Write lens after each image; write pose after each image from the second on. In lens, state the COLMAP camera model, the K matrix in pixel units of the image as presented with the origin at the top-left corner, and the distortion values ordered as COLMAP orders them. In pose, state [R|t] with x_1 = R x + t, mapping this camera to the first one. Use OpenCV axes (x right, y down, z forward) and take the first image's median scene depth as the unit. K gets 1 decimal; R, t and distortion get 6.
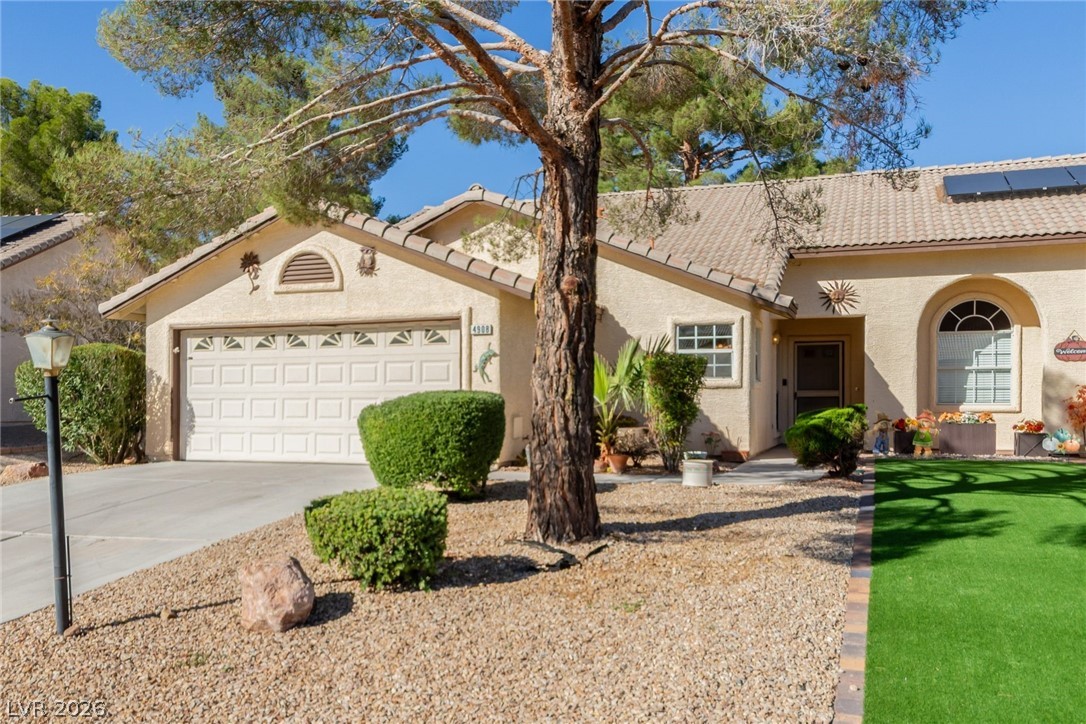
lens RADIAL K [[764.8, 0, 543.0], [0, 764.8, 362.0], [0, 0, 1]] dist [-0.002986, -0.002270]
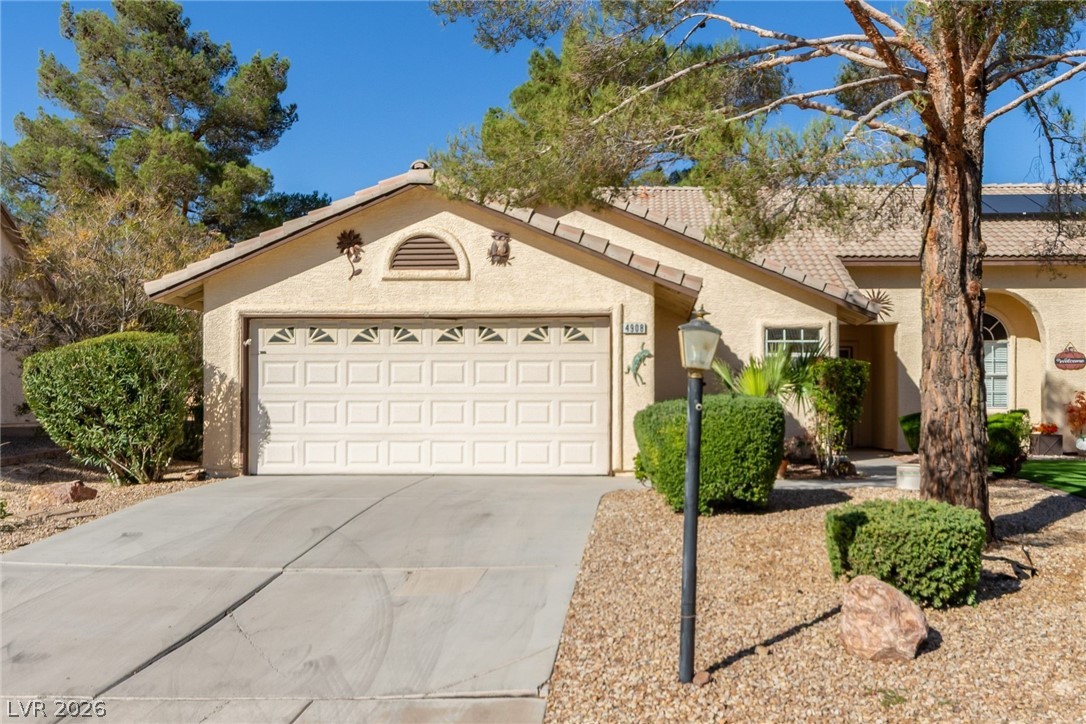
lens RADIAL K [[794.6, 0, 644.4], [0, 794.6, 362.1], [0, 0, 1]] dist [-0.004725, 0.001879]
pose [[0.964975, 0.016149, 0.261846, -0.302705], [-0.016048, 0.999868, -0.002526, 0.001126], [-0.261852, -0.001764, 0.965106, 0.054142]]
